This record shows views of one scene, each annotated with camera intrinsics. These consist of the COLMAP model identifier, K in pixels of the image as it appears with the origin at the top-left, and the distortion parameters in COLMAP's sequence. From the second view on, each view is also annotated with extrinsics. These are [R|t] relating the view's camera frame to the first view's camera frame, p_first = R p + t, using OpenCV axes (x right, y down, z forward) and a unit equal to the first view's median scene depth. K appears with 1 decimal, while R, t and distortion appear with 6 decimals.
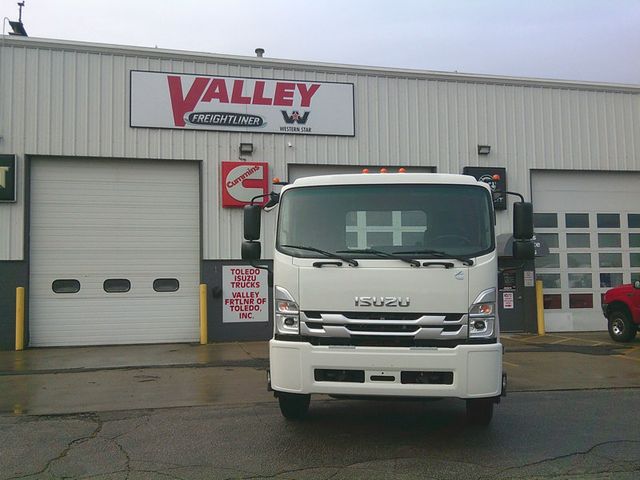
lens RADIAL K [[658.8, 0, 311.1], [0, 658.8, 240.8], [0, 0, 1]] dist [0.103037, -0.189942]
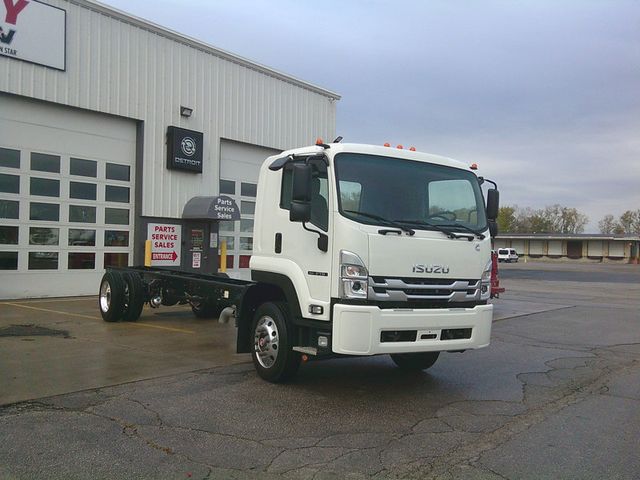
lens RADIAL K [[658.8, 0, 311.1], [0, 658.8, 240.8], [0, 0, 1]] dist [0.103037, -0.189942]
pose [[0.760471, 0.042498, 0.647980, -0.757570], [-0.085277, 0.995750, 0.034774, 0.023858], [-0.643748, -0.081702, 0.760863, 0.282753]]
